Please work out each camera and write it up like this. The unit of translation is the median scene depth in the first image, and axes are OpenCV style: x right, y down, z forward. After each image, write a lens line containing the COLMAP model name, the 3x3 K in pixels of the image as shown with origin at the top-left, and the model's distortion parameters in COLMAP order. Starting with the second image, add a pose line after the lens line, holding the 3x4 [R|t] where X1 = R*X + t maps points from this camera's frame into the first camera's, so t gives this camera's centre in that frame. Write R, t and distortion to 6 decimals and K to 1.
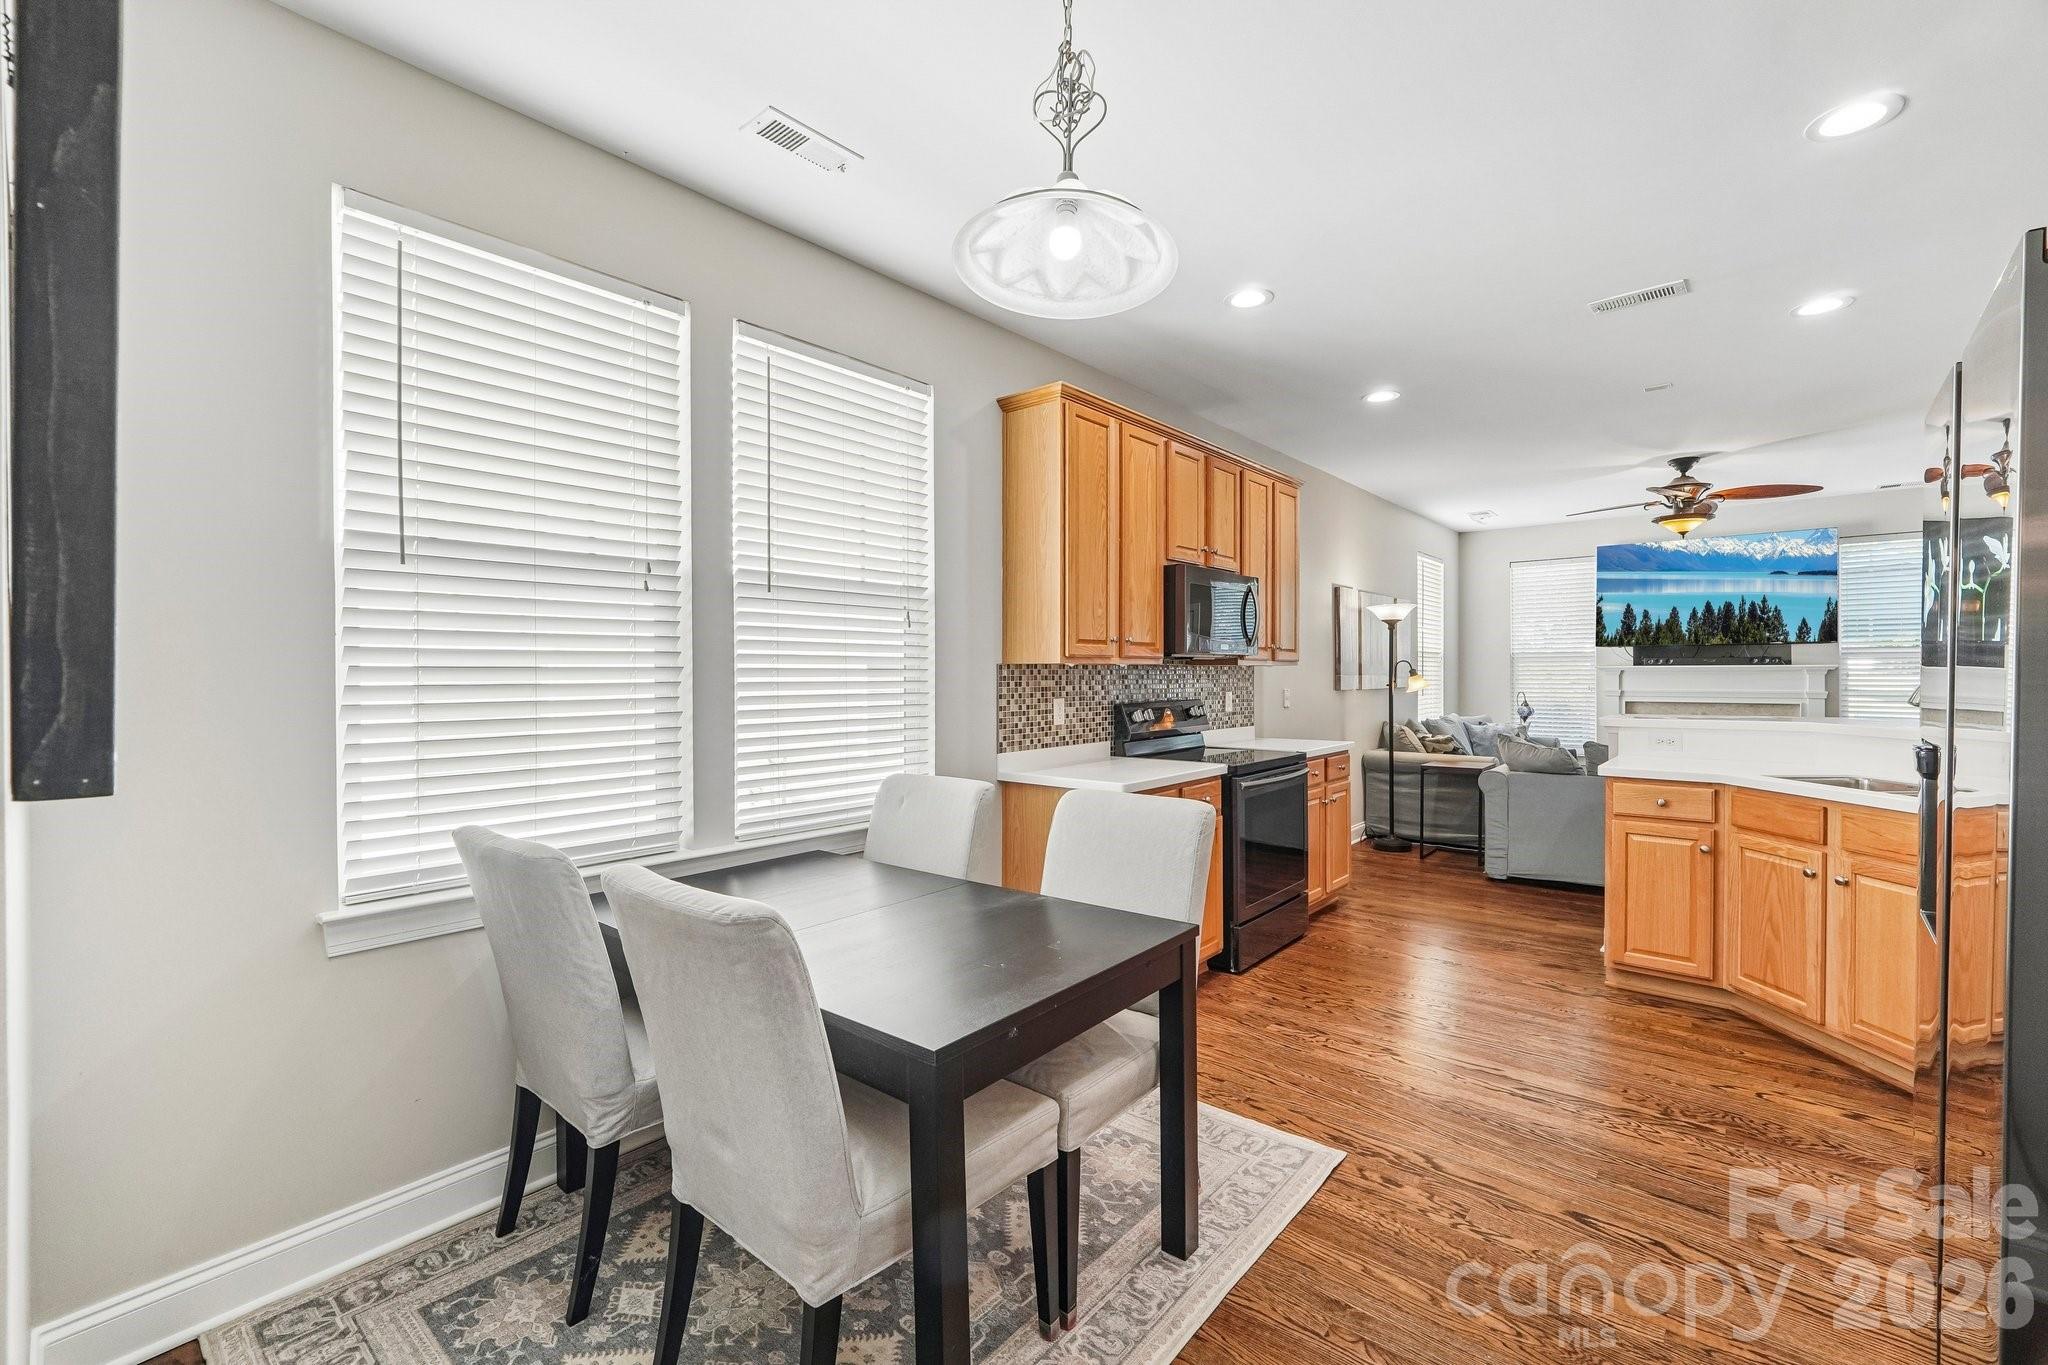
lens RADIAL K [[860.6, 0, 1024.0], [0, 860.6, 676.5], [0, 0, 1]] dist [-0.017017, 0.006915]
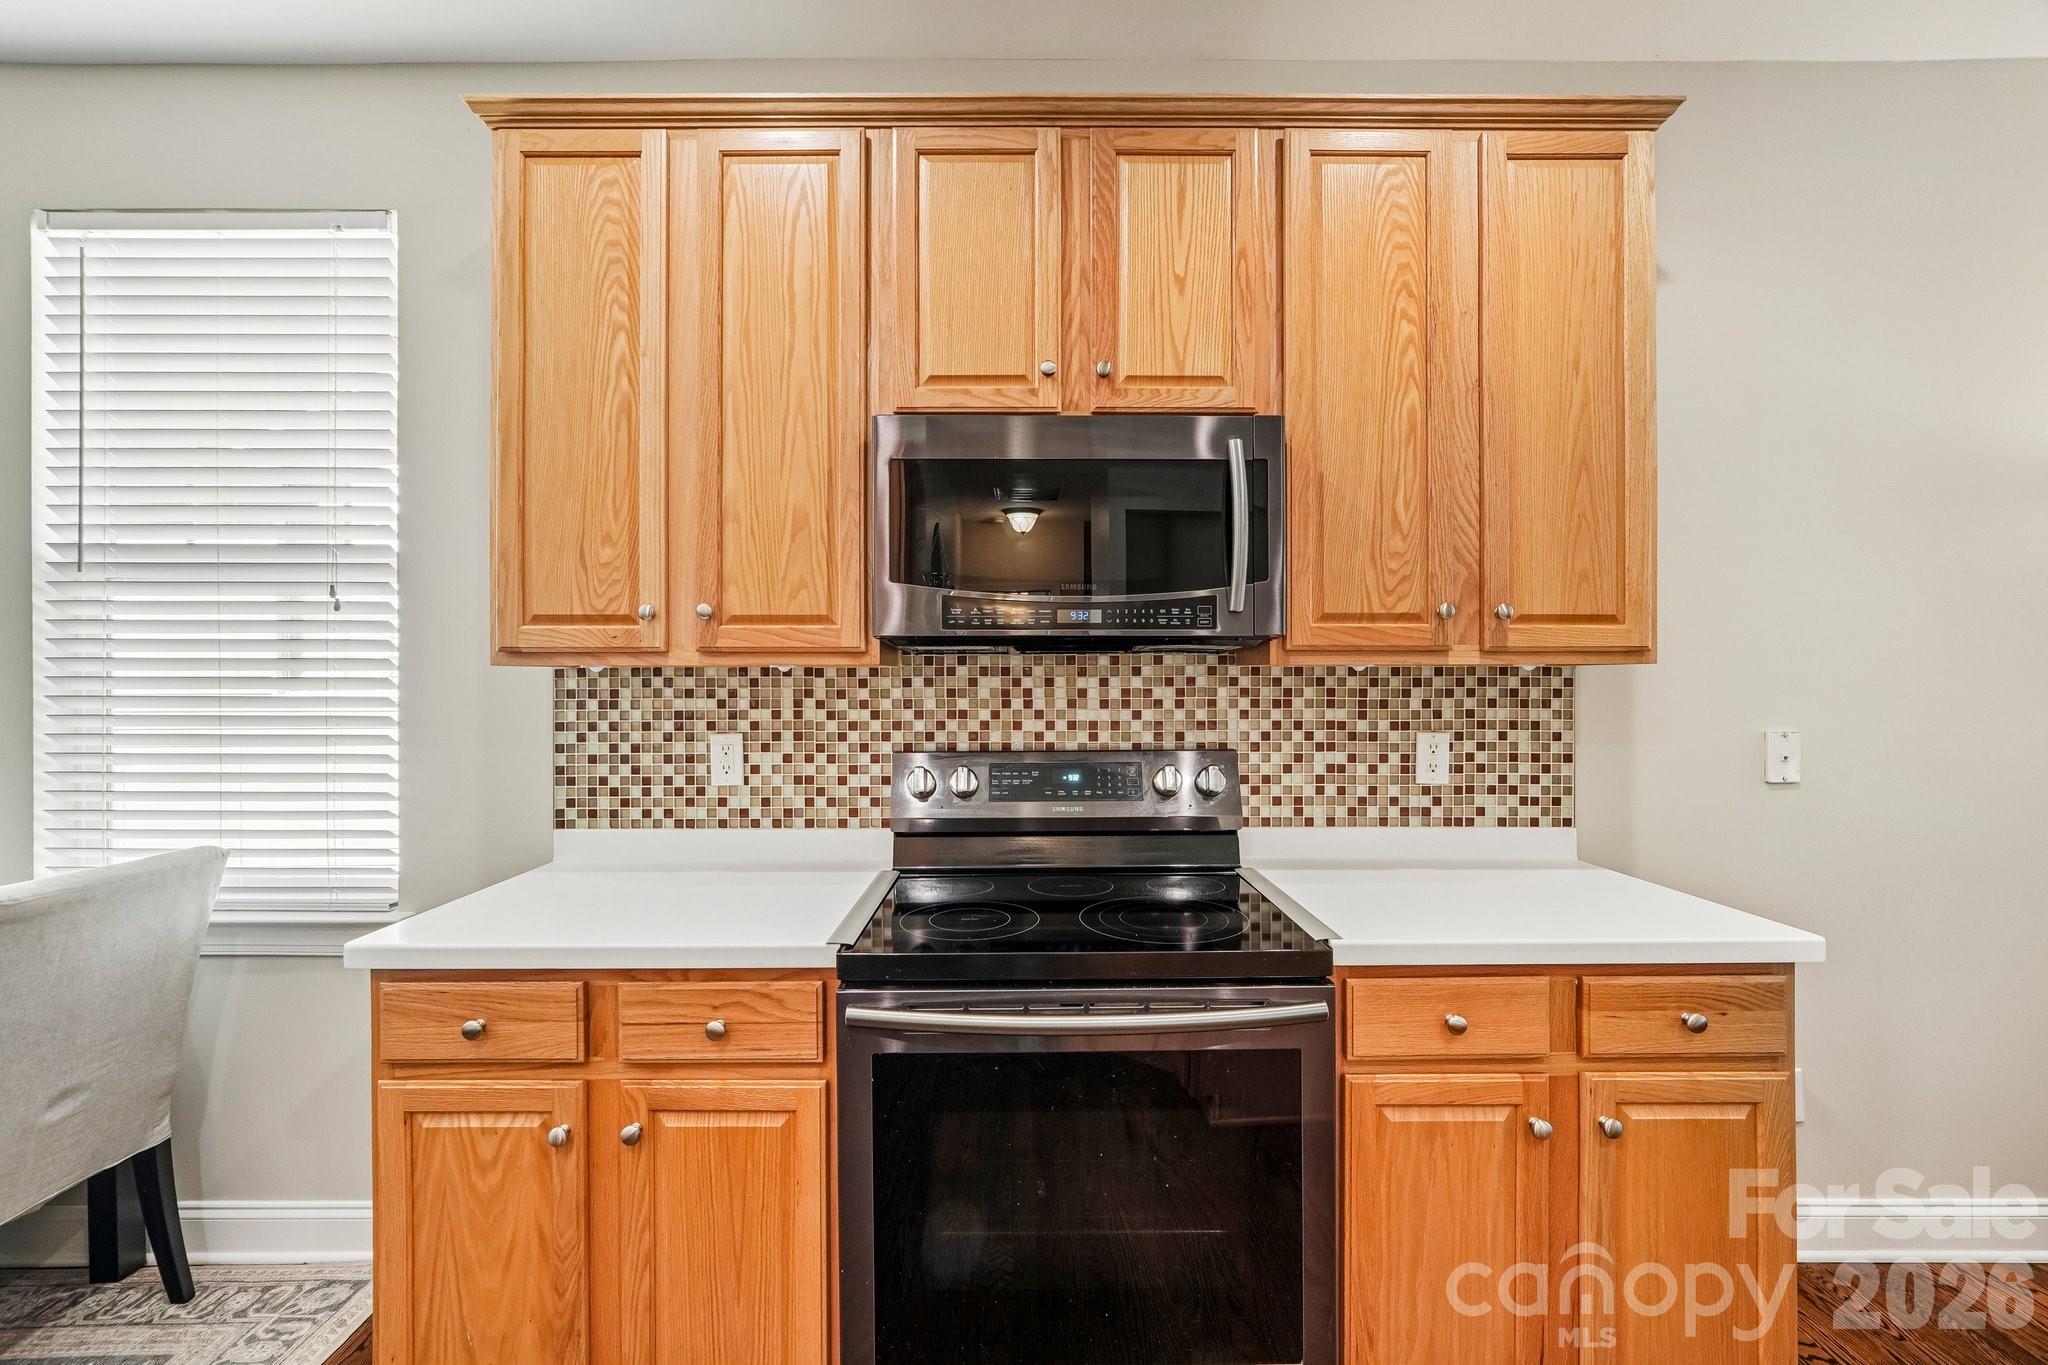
lens RADIAL K [[860.6, 0, 1024.0], [0, 860.6, 676.5], [0, 0, 1]] dist [-0.017017, 0.006915]
pose [[0.654203, 0.000599, -0.756319, 0.514687], [-0.003874, 0.999989, -0.002559, -0.007675], [0.756309, 0.004604, 0.654198, 0.760213]]
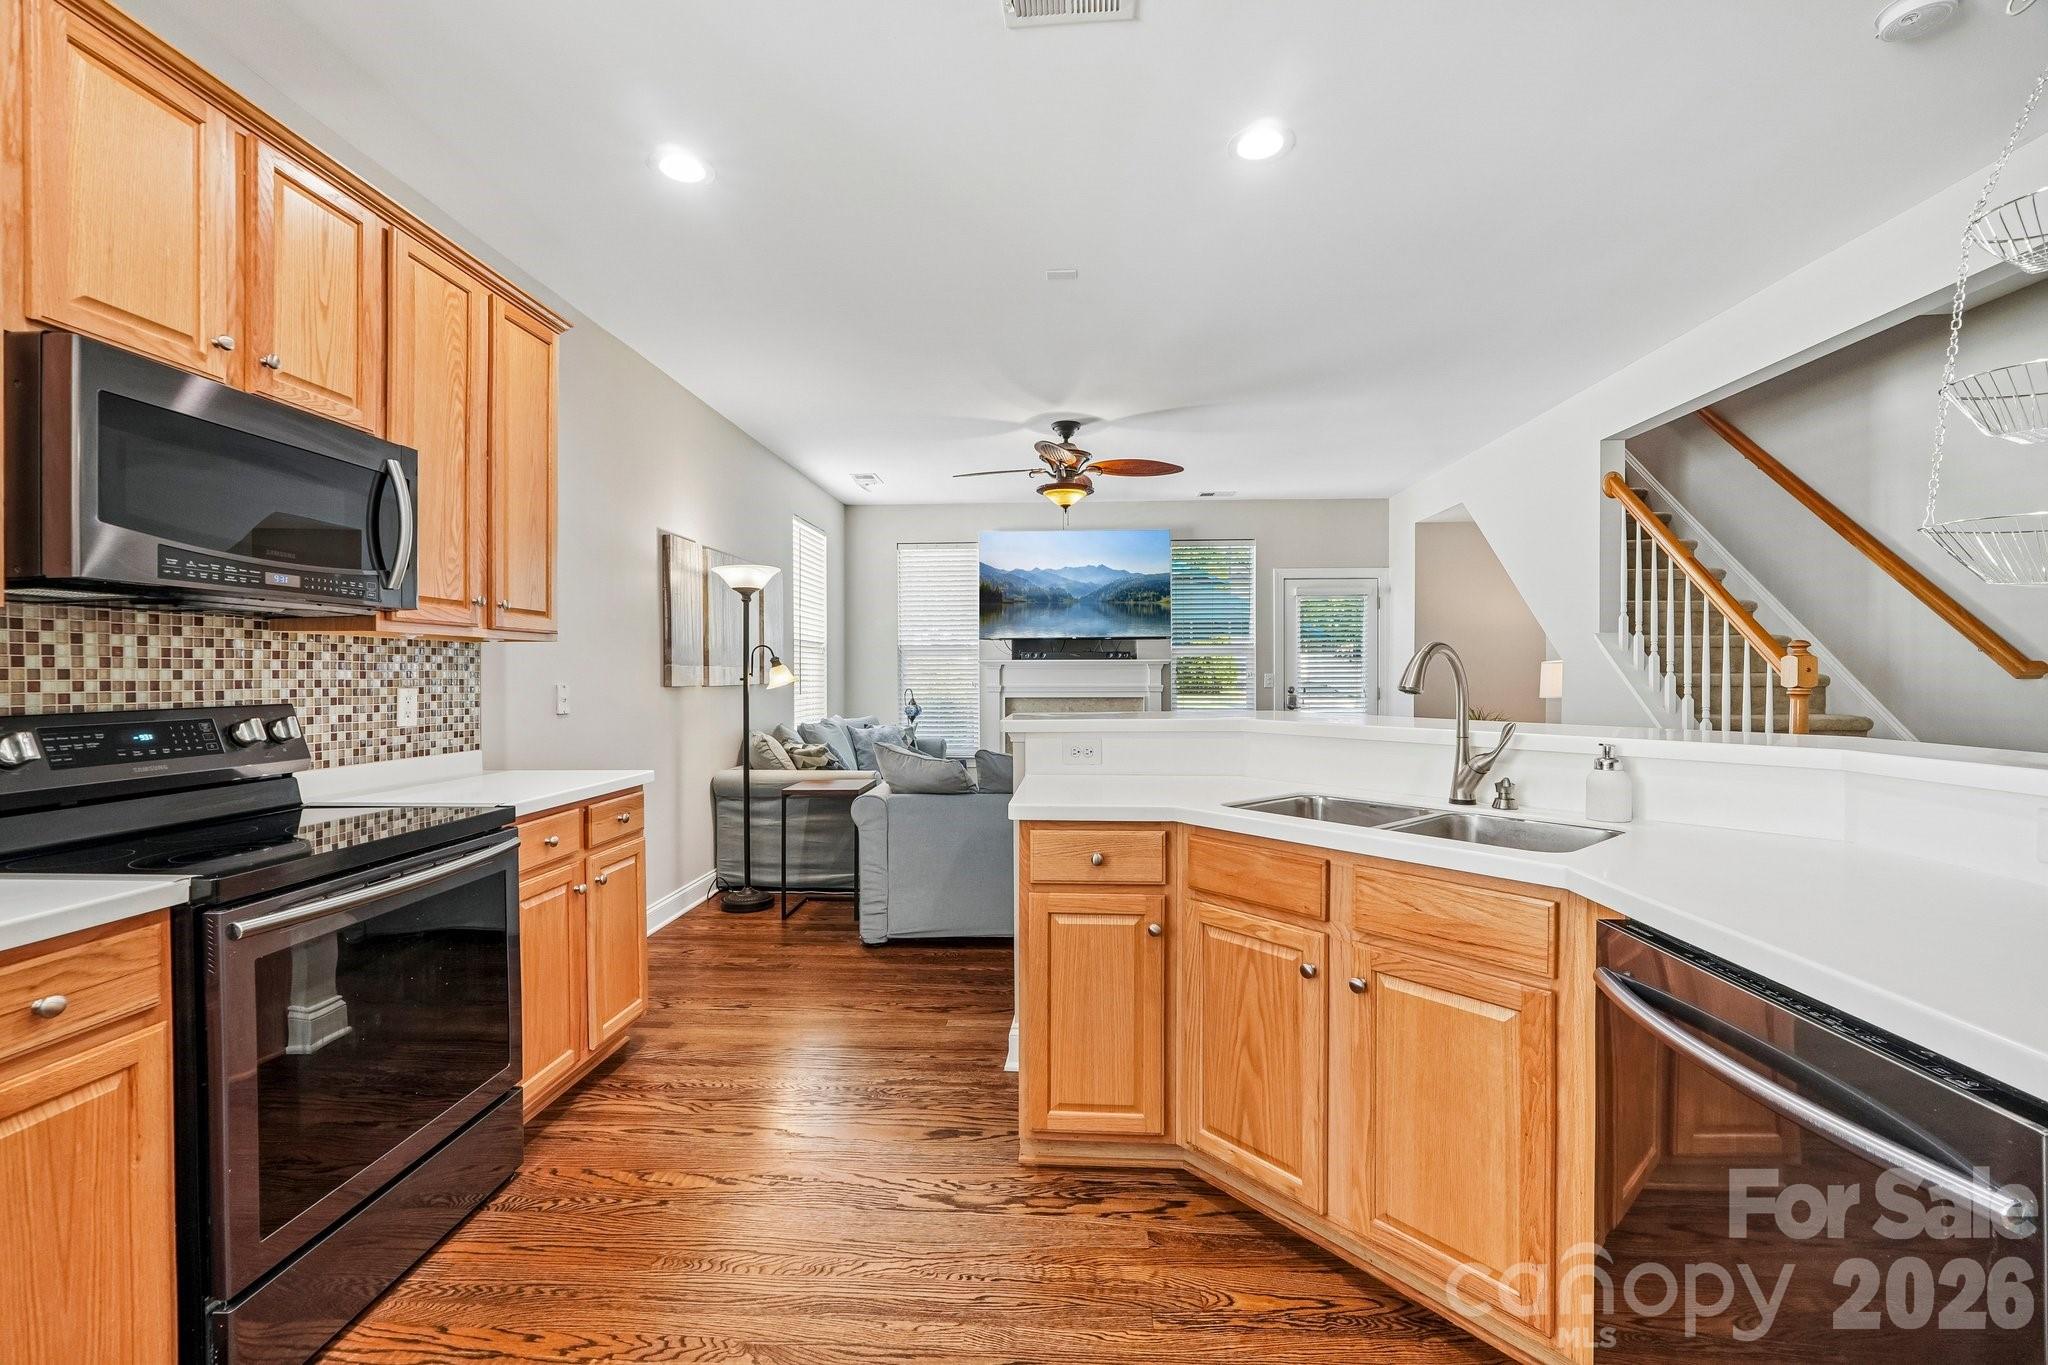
lens RADIAL K [[860.6, 0, 1024.0], [0, 860.6, 676.5], [0, 0, 1]] dist [-0.017017, 0.006915]
pose [[0.794243, -0.000605, 0.607600, 0.276138], [0.002550, 0.999994, -0.002337, 0.015872], [-0.607595, 0.003405, 0.794240, 0.451524]]
